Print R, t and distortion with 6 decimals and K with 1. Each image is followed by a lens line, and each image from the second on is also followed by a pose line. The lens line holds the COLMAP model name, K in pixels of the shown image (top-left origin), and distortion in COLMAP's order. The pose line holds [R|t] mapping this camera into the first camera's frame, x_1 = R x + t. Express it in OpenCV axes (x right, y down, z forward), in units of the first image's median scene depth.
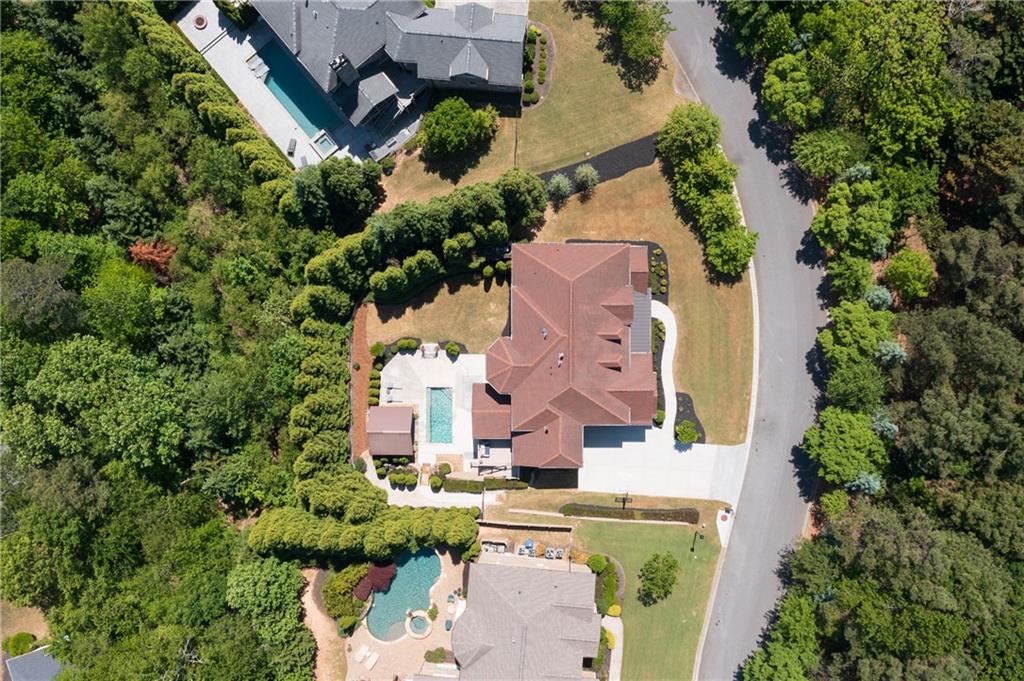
lens RADIAL K [[784.8, 0, 507.0], [0, 784.8, 344.6], [0, 0, 1]] dist [-0.036795, -0.004115]
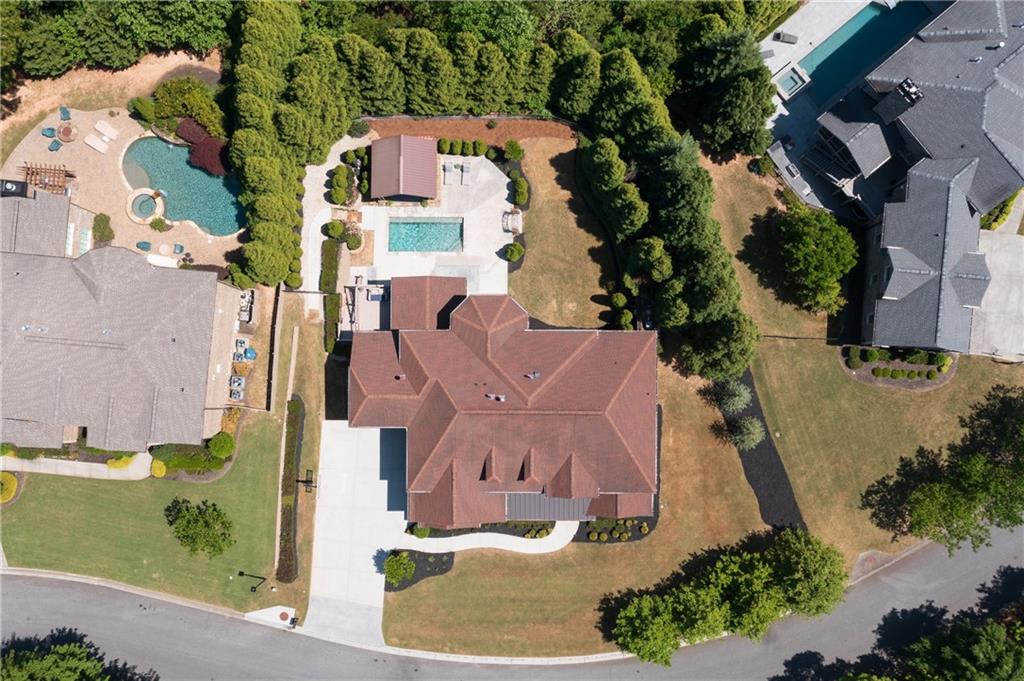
lens RADIAL K [[784.8, 0, 515.7], [0, 784.8, 348.0], [0, 0, 1]] dist [-0.036795, -0.004115]
pose [[-0.001846, 0.999929, 0.011811, 0.013265], [-0.999341, -0.002273, 0.036231, -0.023545], [0.036255, -0.011736, 0.999274, 0.262999]]
